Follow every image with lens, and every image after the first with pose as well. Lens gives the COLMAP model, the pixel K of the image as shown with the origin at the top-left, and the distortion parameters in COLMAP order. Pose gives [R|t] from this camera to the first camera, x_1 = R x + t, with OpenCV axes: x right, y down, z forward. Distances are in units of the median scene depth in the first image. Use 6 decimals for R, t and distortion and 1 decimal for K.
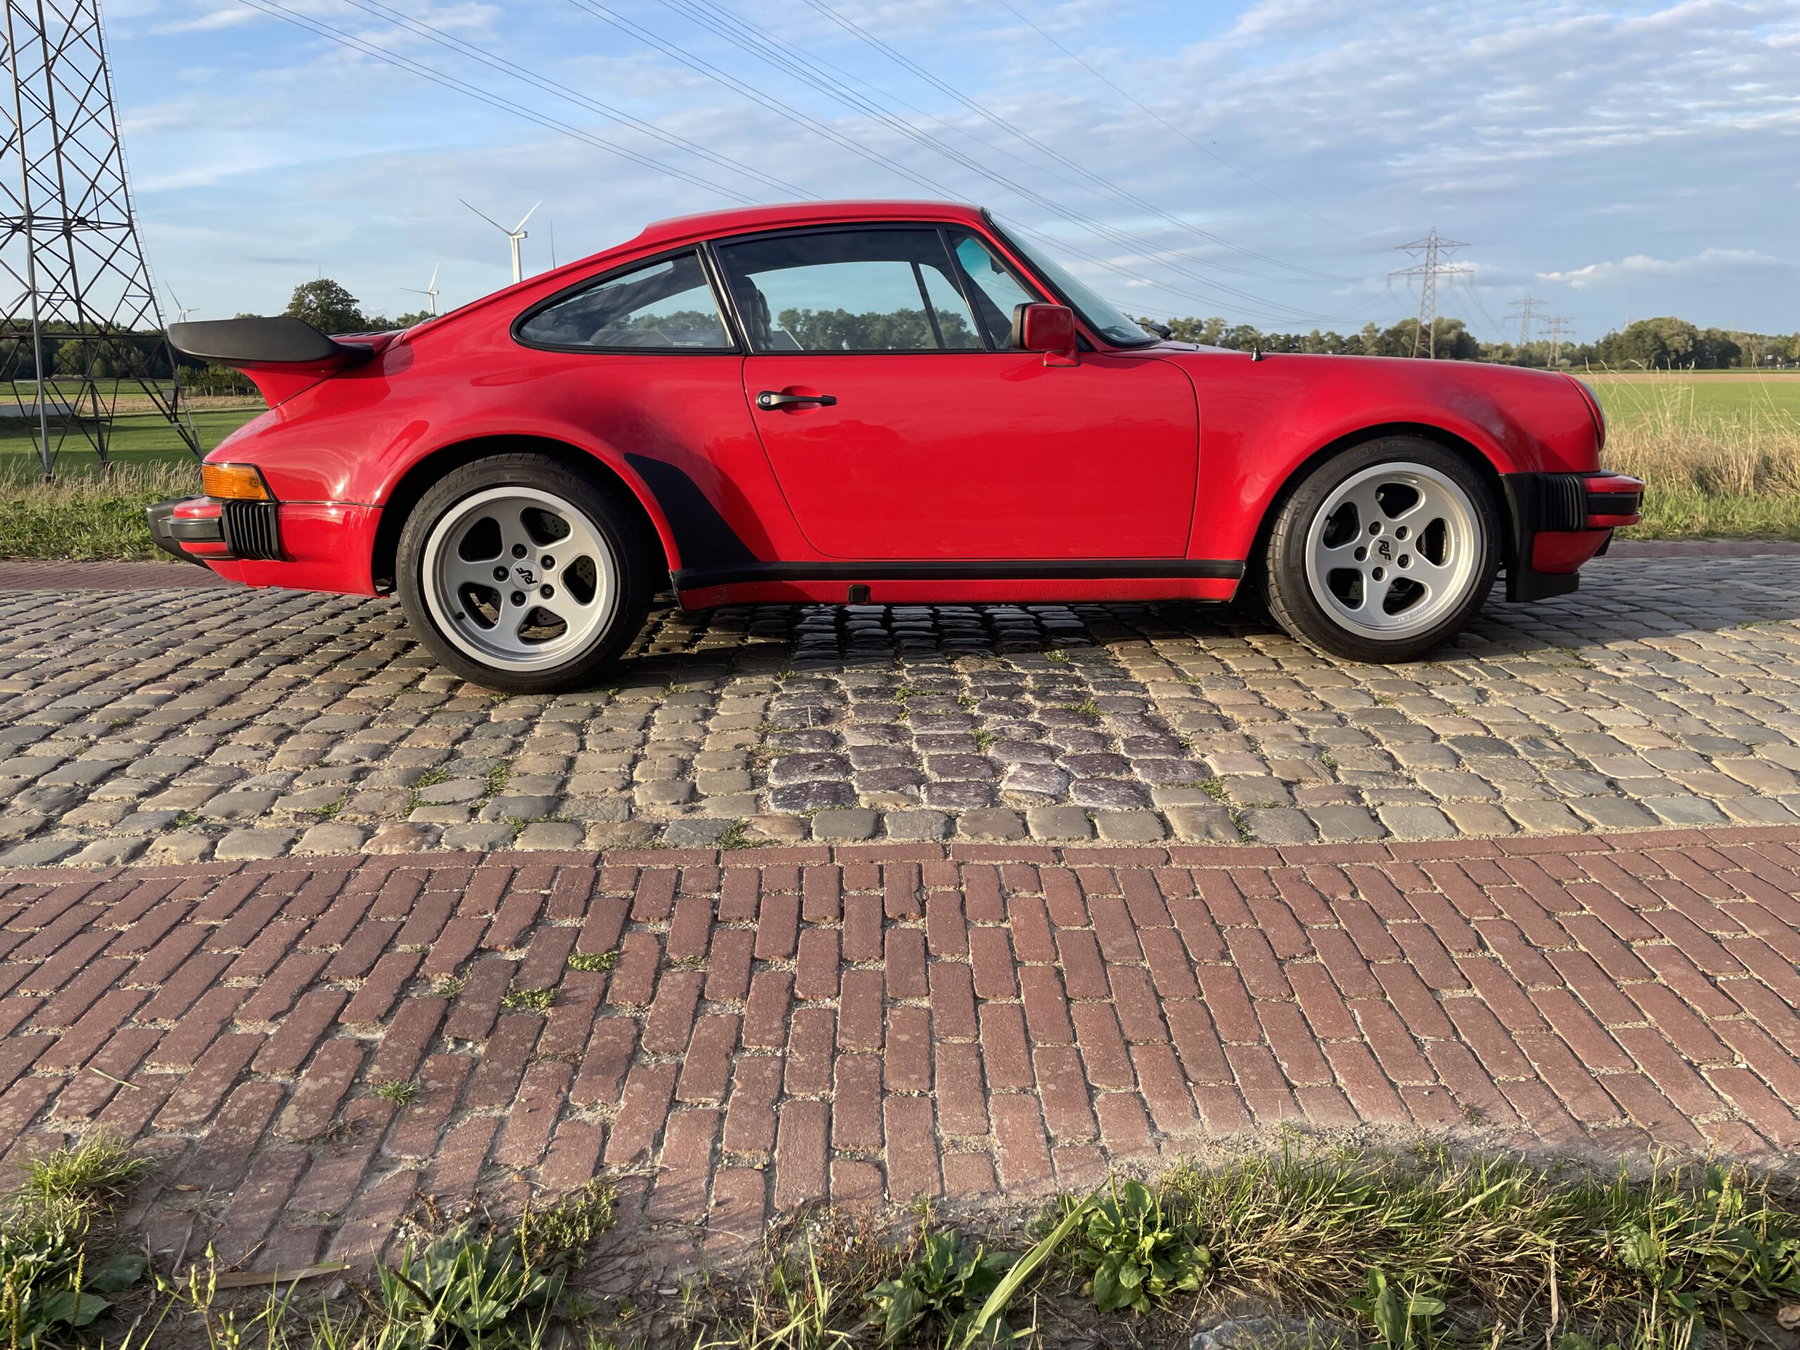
lens RADIAL K [[1350.8, 0, 907.5], [0, 1350.8, 685.2], [0, 0, 1]] dist [0.040132, -0.081626]
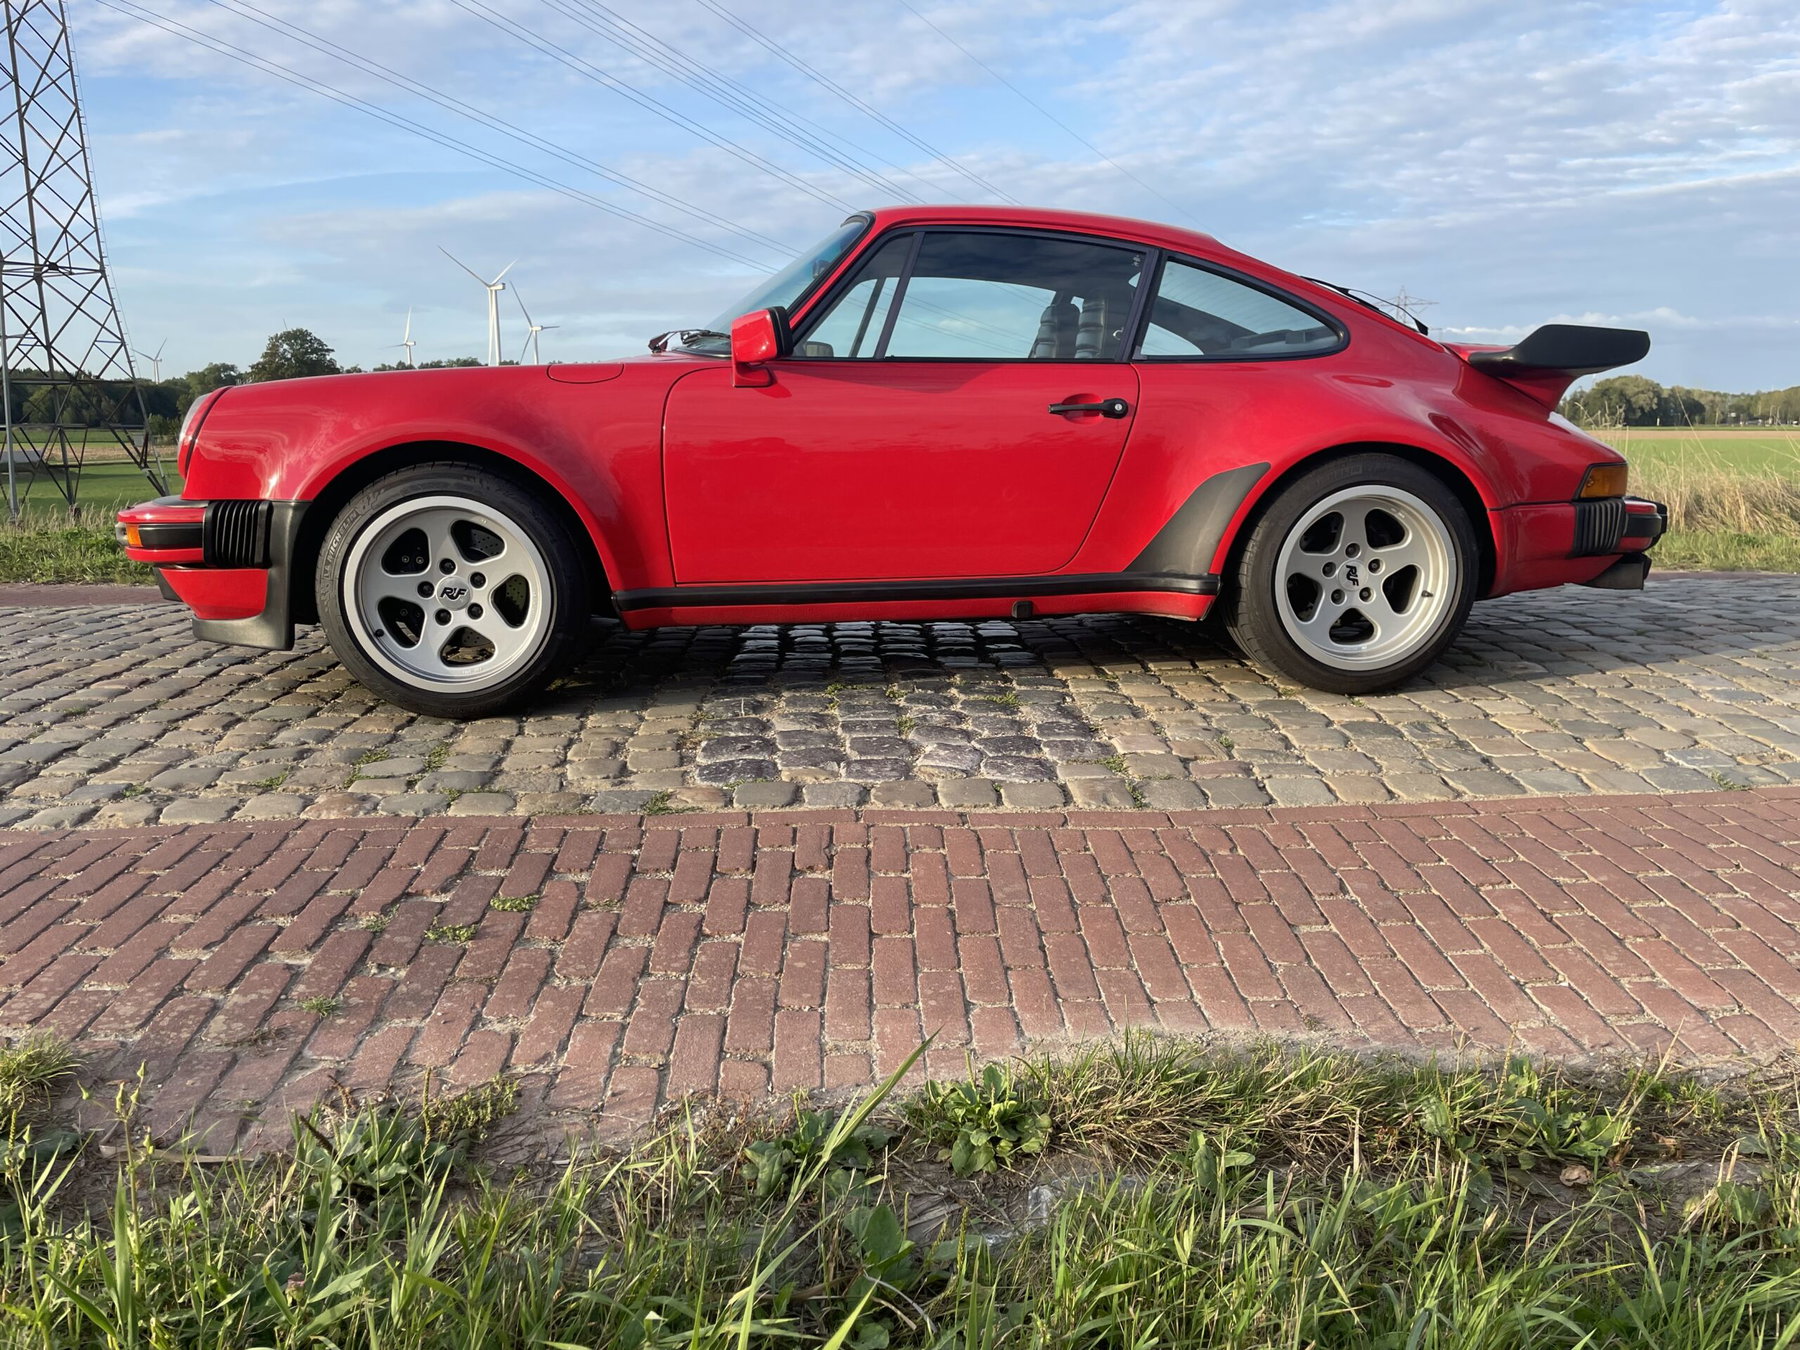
lens RADIAL K [[1350.8, 0, 931.4], [0, 1350.8, 707.1], [0, 0, 1]] dist [0.040132, -0.081626]
pose [[0.999520, -0.002287, 0.030896, 0.060764], [0.002997, 0.999733, -0.022925, 0.069693], [-0.030836, 0.023007, 0.999260, -0.078493]]
